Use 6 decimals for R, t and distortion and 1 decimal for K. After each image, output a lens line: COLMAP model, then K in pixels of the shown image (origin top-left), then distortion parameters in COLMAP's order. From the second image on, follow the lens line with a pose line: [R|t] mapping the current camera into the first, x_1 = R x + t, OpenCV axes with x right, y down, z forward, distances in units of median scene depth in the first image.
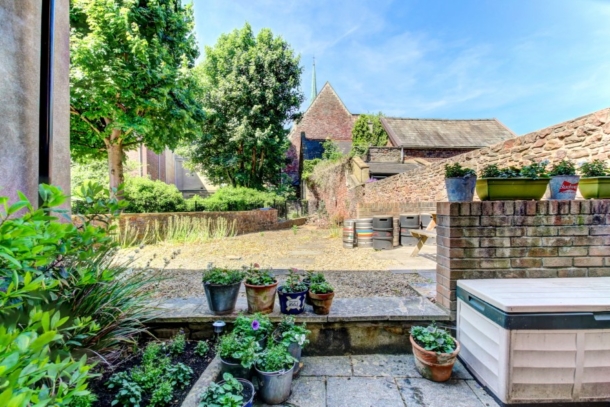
lens RADIAL K [[286.0, 0, 304.0], [0, 286.0, 202.8], [0, 0, 1]] dist [0.001922, 0.000781]
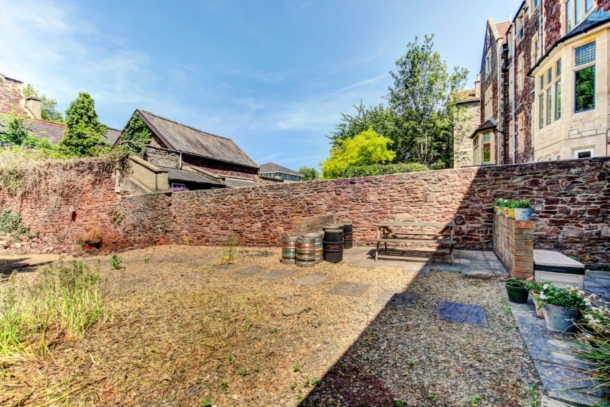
lens RADIAL K [[286.0, 0, 303.0], [0, 286.0, 206.2], [0, 0, 1]] dist [0.001922, 0.000781]
pose [[0.438402, -0.006566, 0.898755, -0.308362], [0.011002, 0.999938, 0.001938, -0.019335], [-0.898712, 0.009038, 0.438446, 0.248540]]
